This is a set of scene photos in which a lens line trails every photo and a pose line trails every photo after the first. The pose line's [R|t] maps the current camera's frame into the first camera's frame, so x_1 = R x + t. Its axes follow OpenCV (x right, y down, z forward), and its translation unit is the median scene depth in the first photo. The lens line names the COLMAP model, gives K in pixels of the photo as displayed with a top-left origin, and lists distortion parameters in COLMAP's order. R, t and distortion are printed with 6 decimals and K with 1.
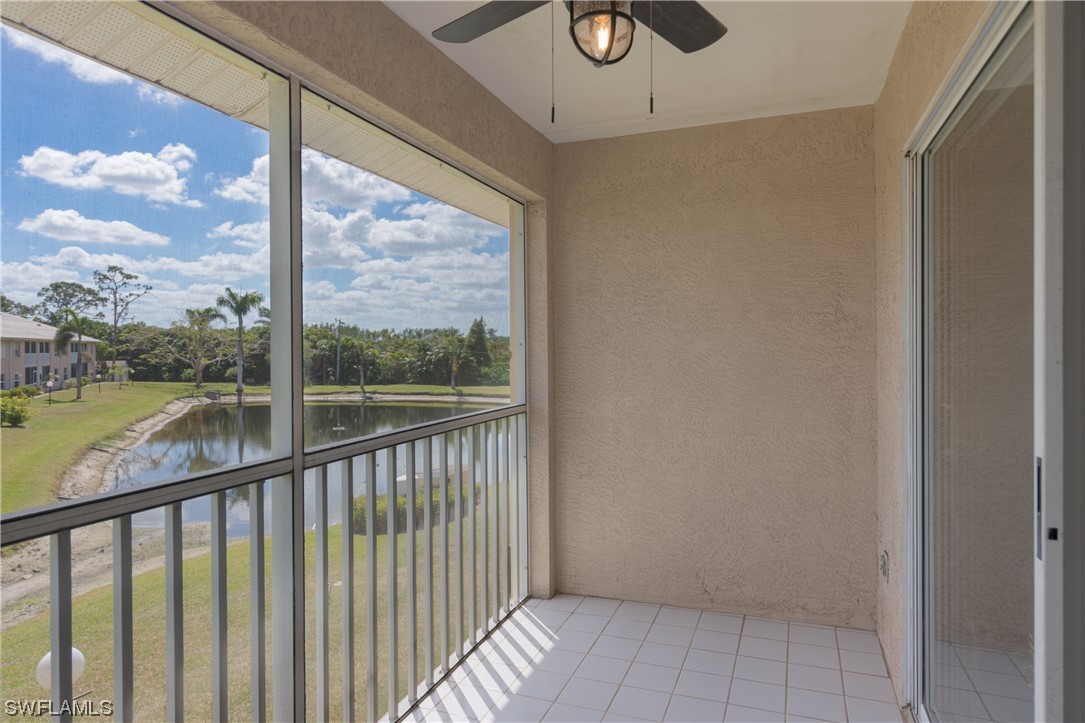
lens RADIAL K [[672.7, 0, 542.5], [0, 672.7, 361.5], [0, 0, 1]] dist [-0.000135, -0.000221]
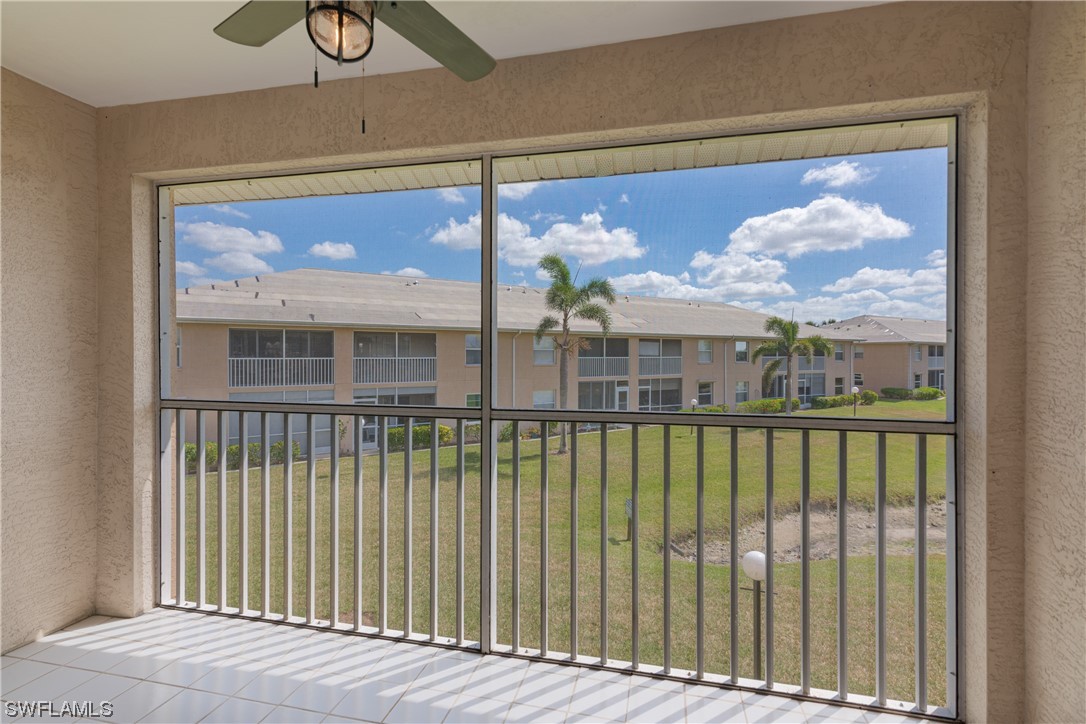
lens RADIAL K [[497.0, 0, 540.9], [0, 497.0, 356.9], [0, 0, 1]] dist [0.003719, 0.000264]
pose [[0.134373, 0.006326, -0.990911, 0.398064], [-0.019732, 0.999798, 0.003707, 0.005753], [0.990734, 0.019054, 0.134470, 0.539089]]
